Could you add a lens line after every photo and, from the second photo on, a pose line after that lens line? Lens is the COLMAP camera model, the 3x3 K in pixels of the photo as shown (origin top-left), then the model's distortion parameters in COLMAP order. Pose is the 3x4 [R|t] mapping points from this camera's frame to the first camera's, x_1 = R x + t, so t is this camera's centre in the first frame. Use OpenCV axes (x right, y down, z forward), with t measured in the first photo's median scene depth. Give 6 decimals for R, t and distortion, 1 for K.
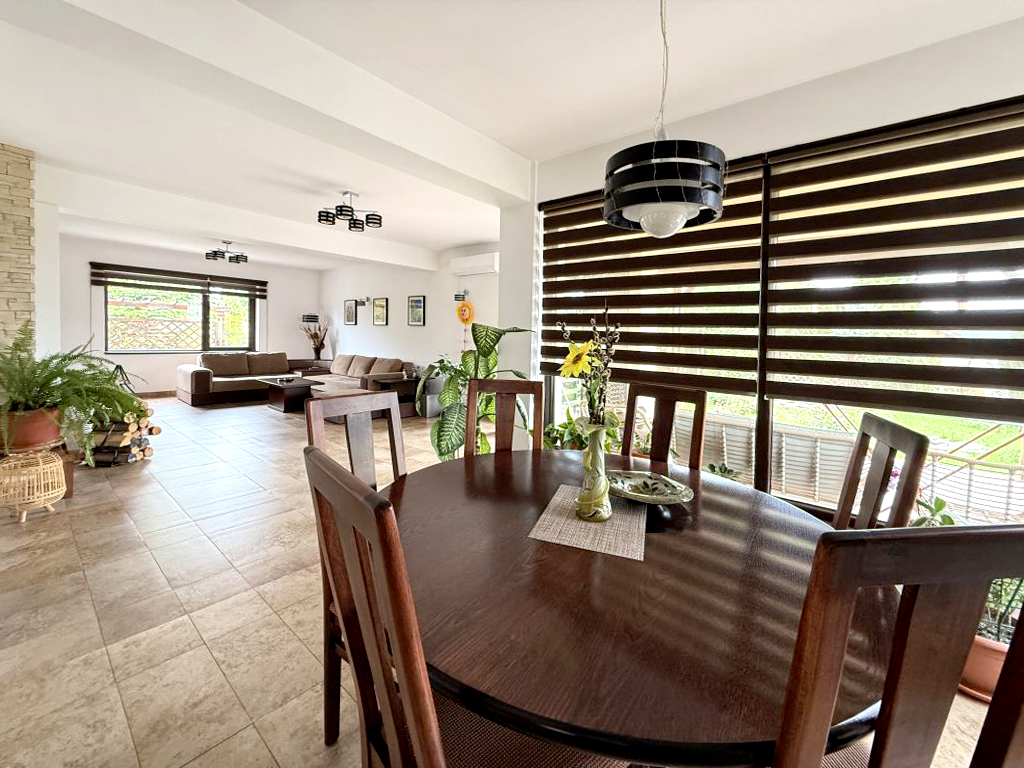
lens RADIAL K [[421.0, 0, 508.4], [0, 421.0, 382.4], [0, 0, 1]] dist [0.000539, 0.000066]
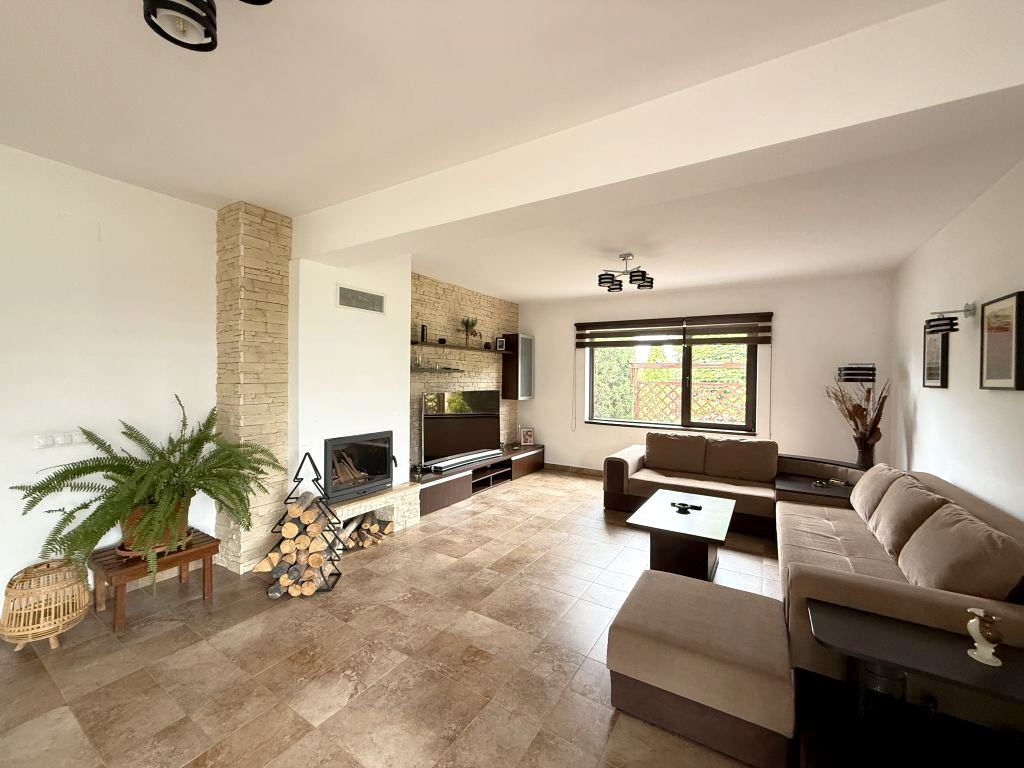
lens RADIAL K [[421.0, 0, 508.4], [0, 421.0, 382.4], [0, 0, 1]] dist [0.000539, 0.000066]
pose [[0.179822, -0.016245, -0.983565, -0.079653], [-0.118141, 0.992270, -0.037988, -0.082212], [0.976579, 0.123030, 0.176512, 0.563013]]
